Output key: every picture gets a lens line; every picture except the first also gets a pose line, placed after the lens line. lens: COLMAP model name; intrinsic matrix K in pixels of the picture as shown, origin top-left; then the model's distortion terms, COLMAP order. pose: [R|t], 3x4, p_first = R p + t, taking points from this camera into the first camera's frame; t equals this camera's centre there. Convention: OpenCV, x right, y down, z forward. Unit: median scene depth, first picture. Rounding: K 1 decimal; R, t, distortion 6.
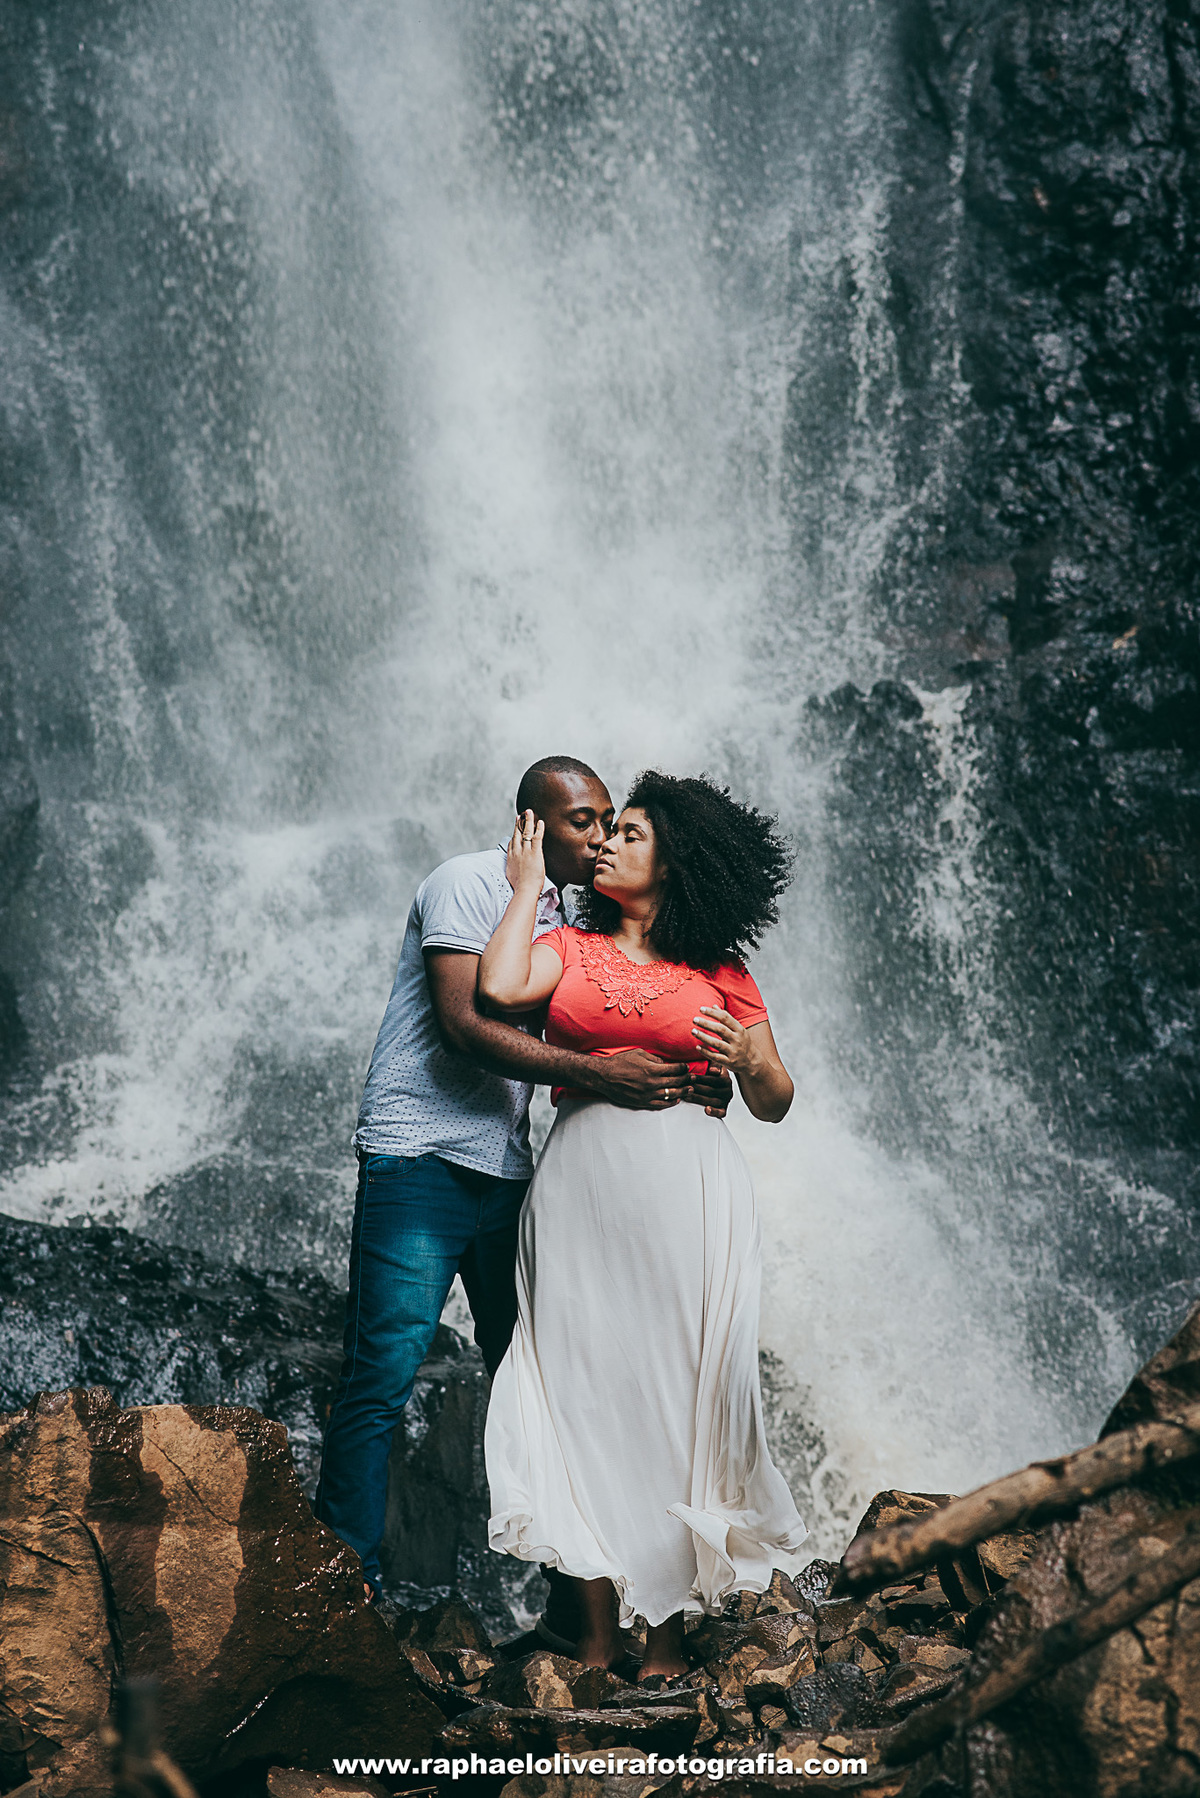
lens RADIAL K [[4307.5, 0, 600.0], [0, 4307.5, 899.0], [0, 0, 1]] dist [0.052683, 0.518273]
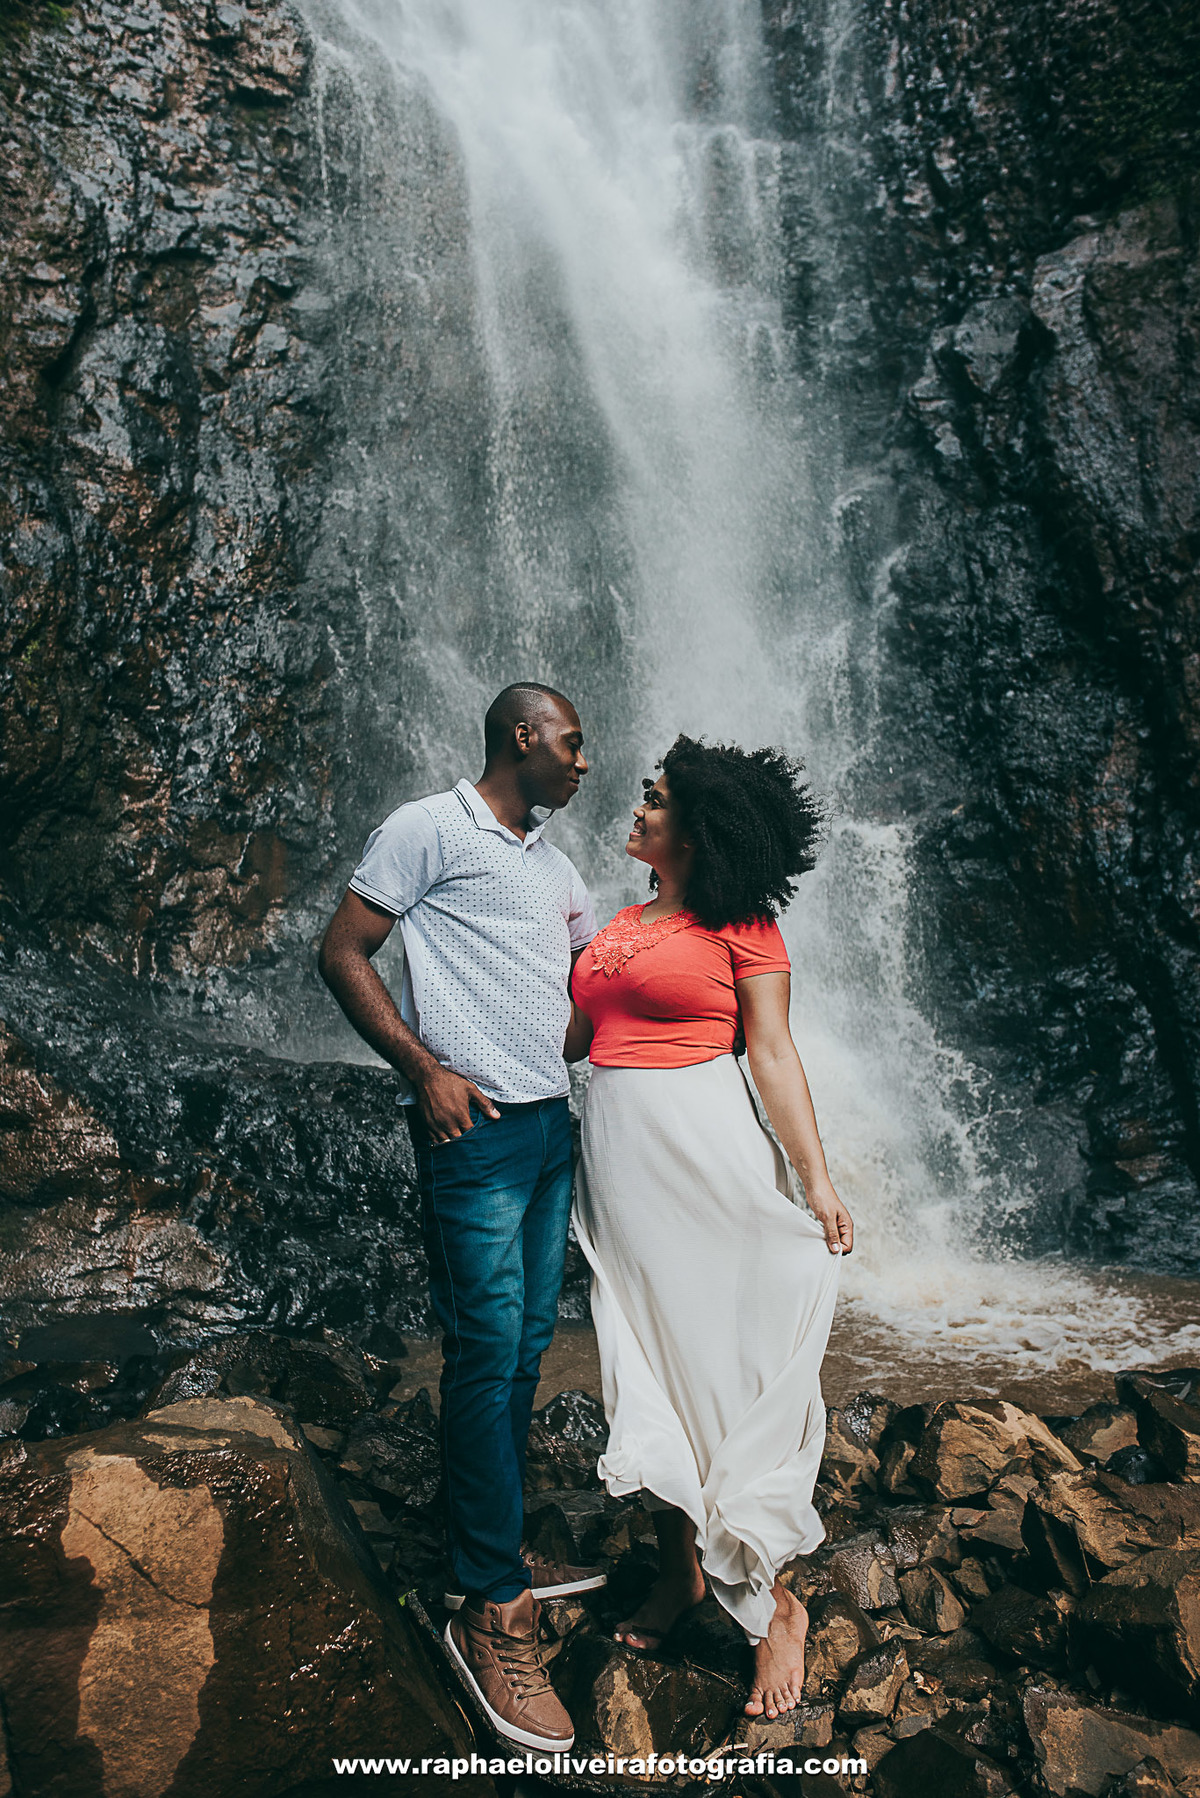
lens RADIAL K [[1241.3, 0, 600.0], [0, 1241.3, 899.0], [0, 0, 1]] dist [-0.046896, 0.026492]
pose [[0.995034, 0.012265, -0.098782, 0.006577], [-0.015872, 0.999232, -0.035816, 0.020350], [0.098267, 0.037206, 0.994464, 0.695929]]
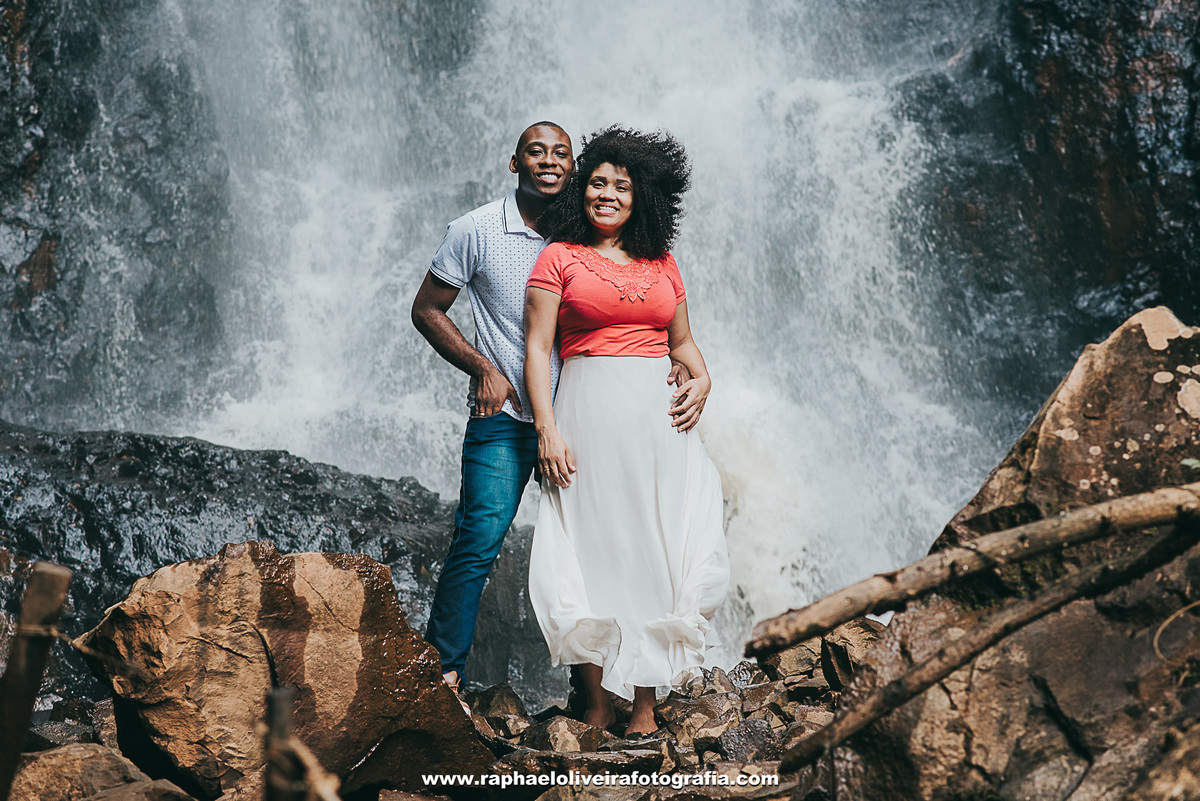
lens RADIAL K [[2874.9, 0, 600.0], [0, 2874.9, 400.5], [0, 0, 1]] dist [0.052683, 0.518273]
pose [[0.999994, -0.000602, -0.003429, 0.003980], [0.000781, 0.998620, 0.052510, 0.009807], [0.003393, -0.052512, 0.998615, -0.004426]]
